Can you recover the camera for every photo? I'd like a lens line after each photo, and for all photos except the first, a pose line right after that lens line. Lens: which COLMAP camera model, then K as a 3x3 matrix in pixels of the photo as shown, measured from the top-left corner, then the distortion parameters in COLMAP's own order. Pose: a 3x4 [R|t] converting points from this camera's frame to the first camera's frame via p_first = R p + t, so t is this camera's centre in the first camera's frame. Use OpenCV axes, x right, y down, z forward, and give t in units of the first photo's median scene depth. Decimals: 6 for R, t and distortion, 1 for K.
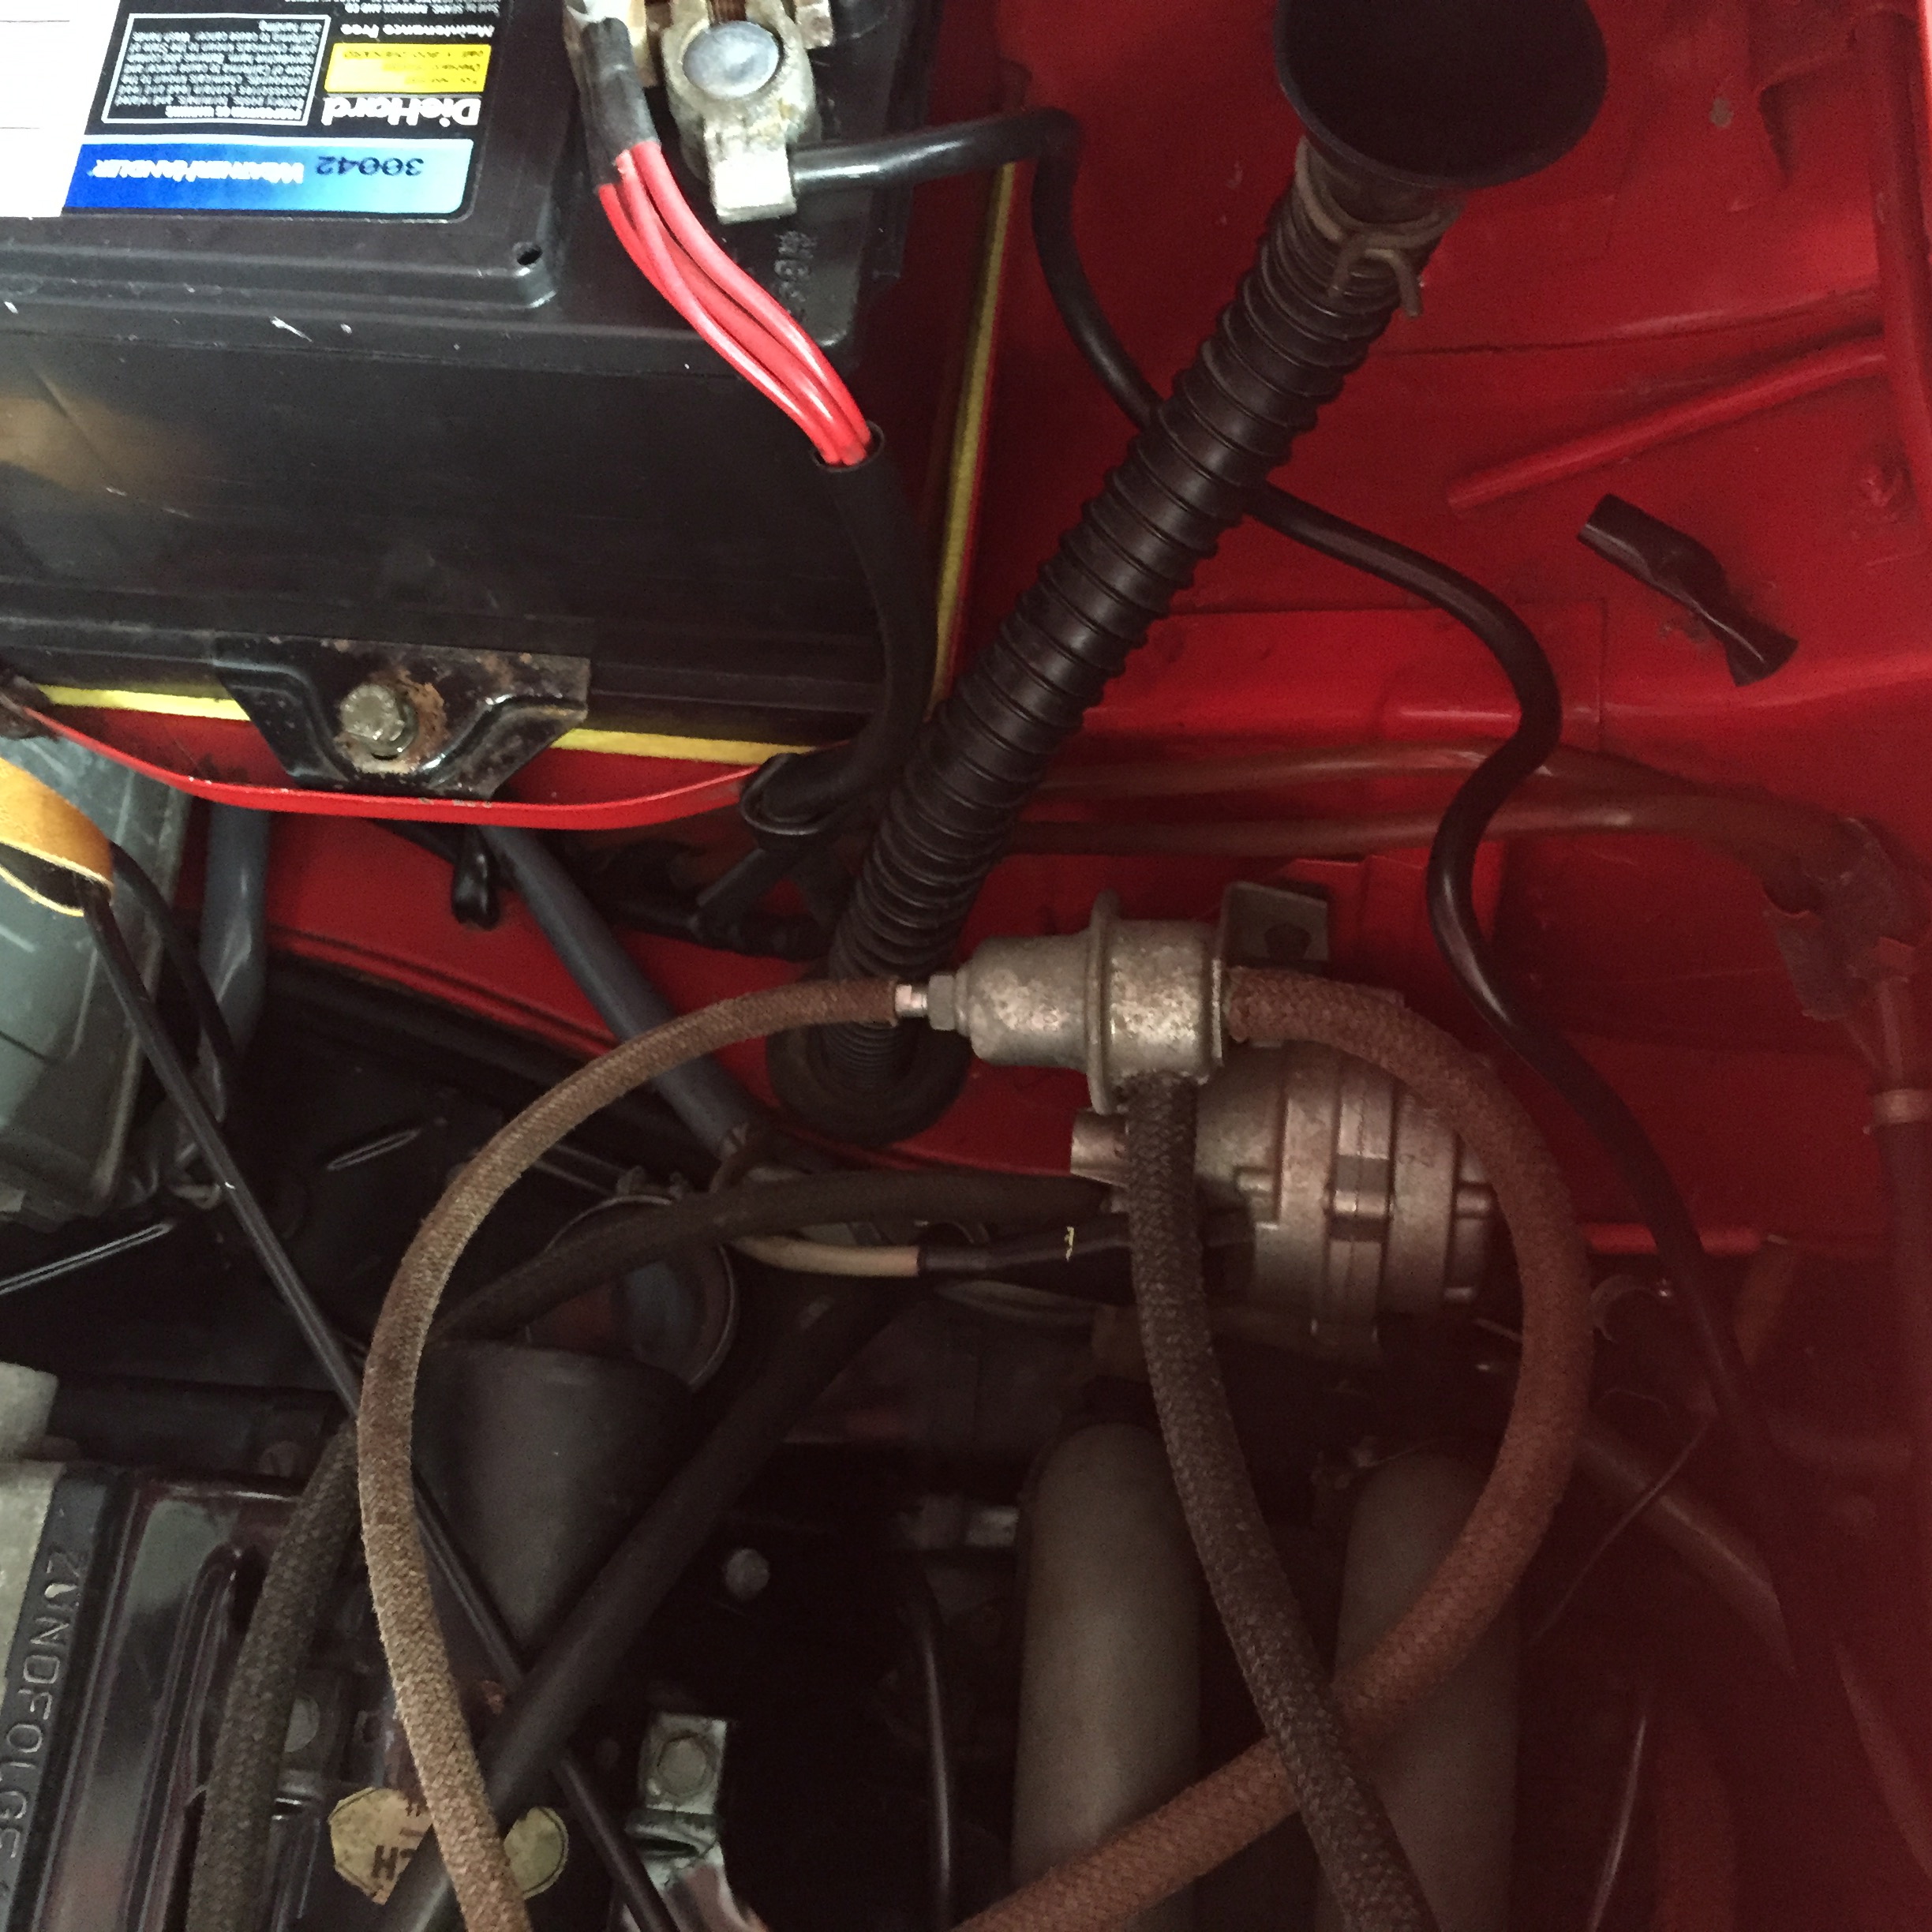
lens RADIAL K [[2232.6, 0, 990.8], [0, 2232.6, 922.2], [0, 0, 1]] dist [0.063745, 0.068822]
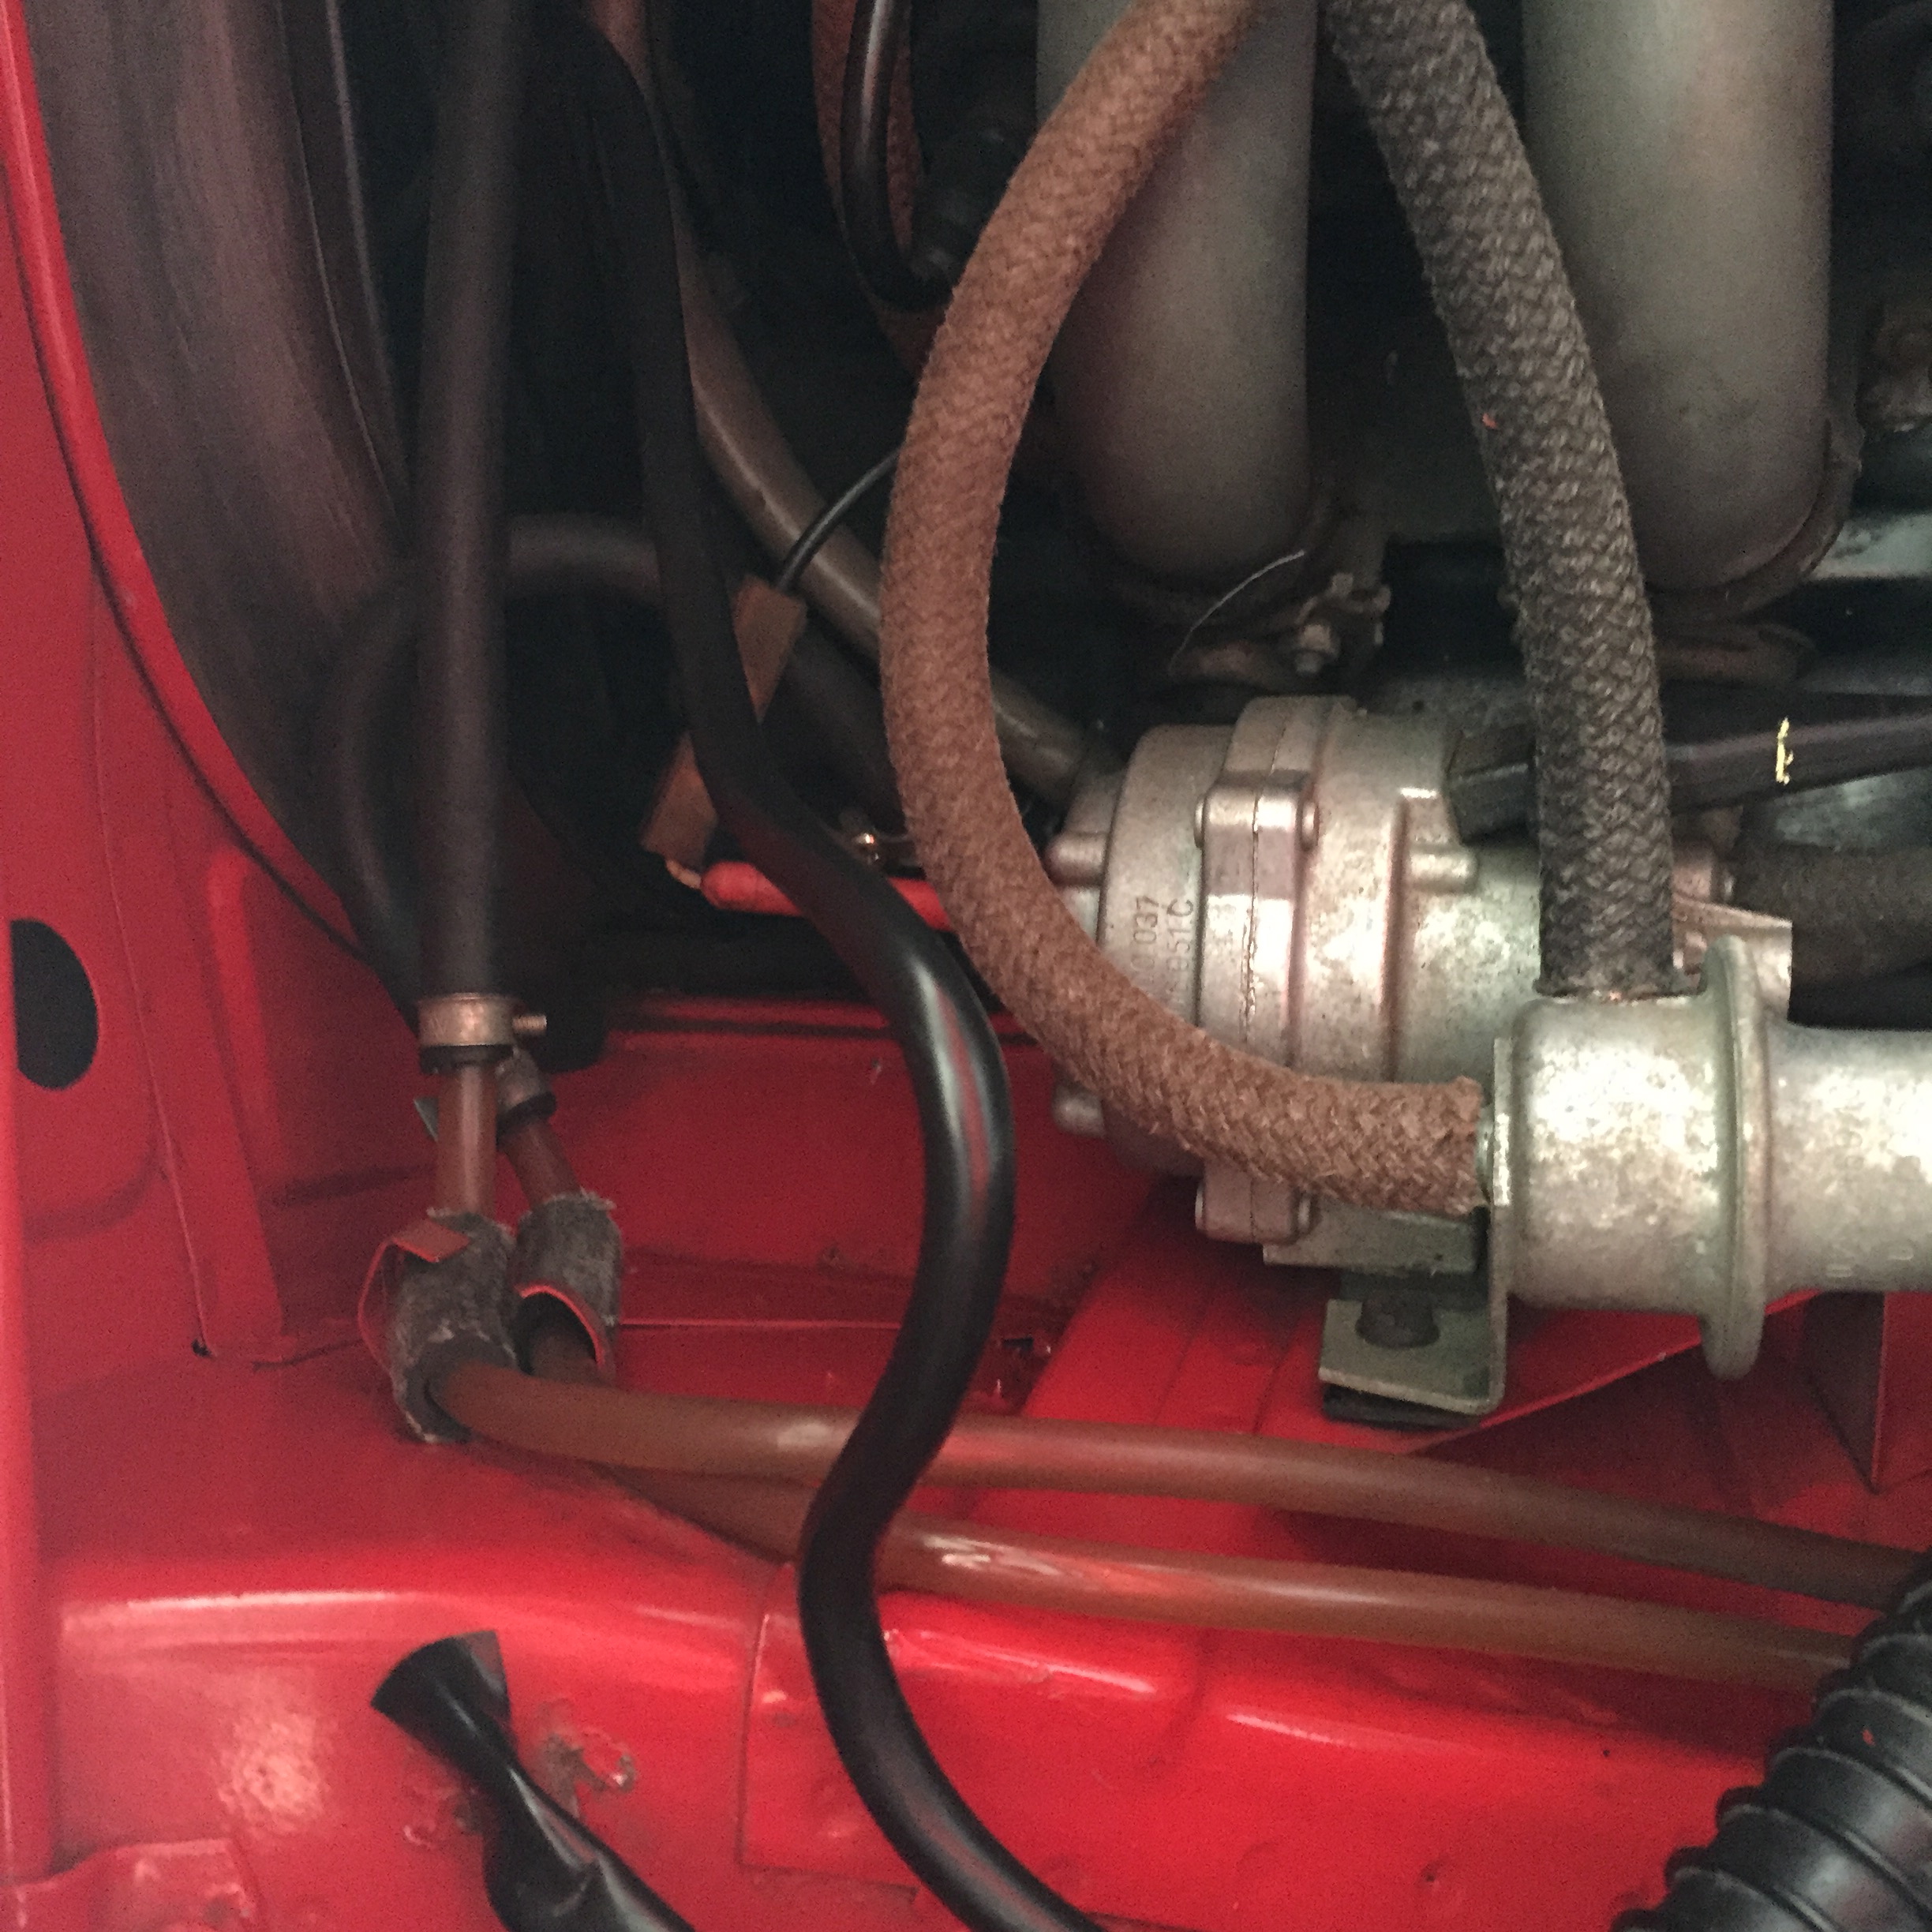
lens RADIAL K [[2203.1, 0, 956.9], [0, 2203.1, 967.3], [0, 0, 1]] dist [0.071871, -0.056718]
pose [[-0.922485, 0.064776, 0.380560, 0.018507], [0.077985, -0.934225, 0.348054, -0.117841], [0.378074, 0.350752, 0.856757, 0.483962]]
